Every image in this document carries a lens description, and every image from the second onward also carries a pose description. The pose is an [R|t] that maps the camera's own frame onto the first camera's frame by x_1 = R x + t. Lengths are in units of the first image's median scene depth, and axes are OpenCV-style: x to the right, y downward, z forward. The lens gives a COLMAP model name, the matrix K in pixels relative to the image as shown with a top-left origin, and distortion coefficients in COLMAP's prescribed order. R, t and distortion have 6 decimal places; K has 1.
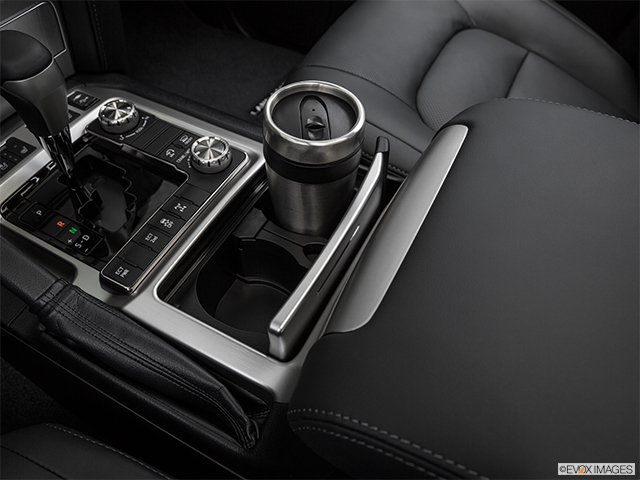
lens RADIAL K [[511.6, 0, 320.0], [0, 511.6, 240.0], [0, 0, 1]] dist [-0.152881, 0.106162]
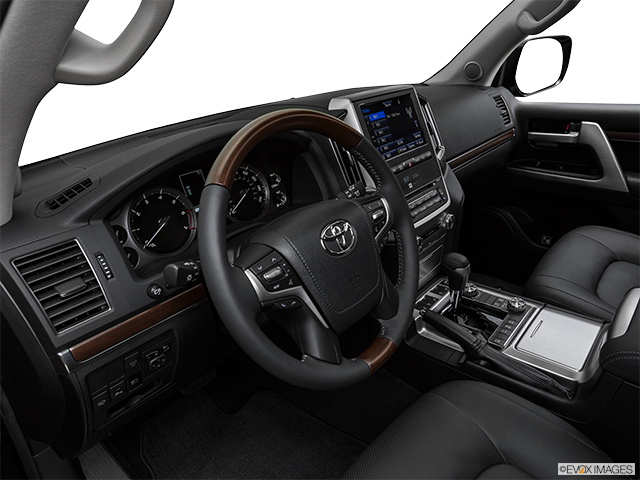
lens RADIAL K [[459.3, 0, 320.0], [0, 459.3, 240.0], [0, 0, 1]] dist [-0.010175, -0.002901]
pose [[0.970156, -0.002045, -0.242474, -0.583974], [-0.109088, 0.889375, -0.443973, 0.619420], [0.216558, 0.457174, 0.862609, -1.216308]]
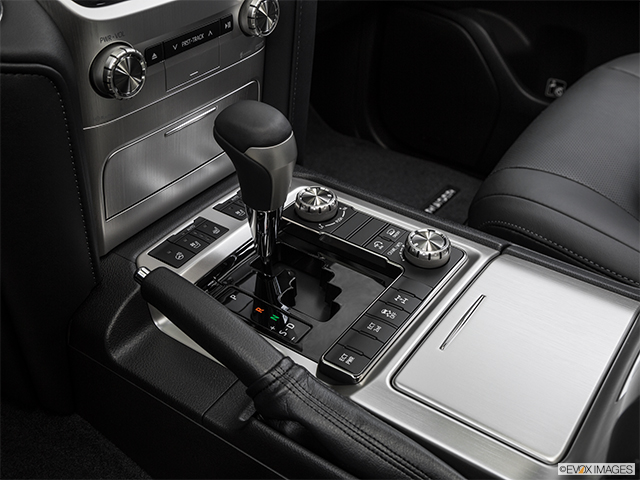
lens RADIAL K [[730.0, 0, 320.0], [0, 730.0, 240.0], [0, 0, 1]] dist [-0.003918, 0.005986]
pose [[0.990989, 0.042199, -0.127123, -0.236485], [-0.076384, 0.957669, -0.277554, 0.185784], [0.110029, 0.284763, 0.952262, -0.246325]]
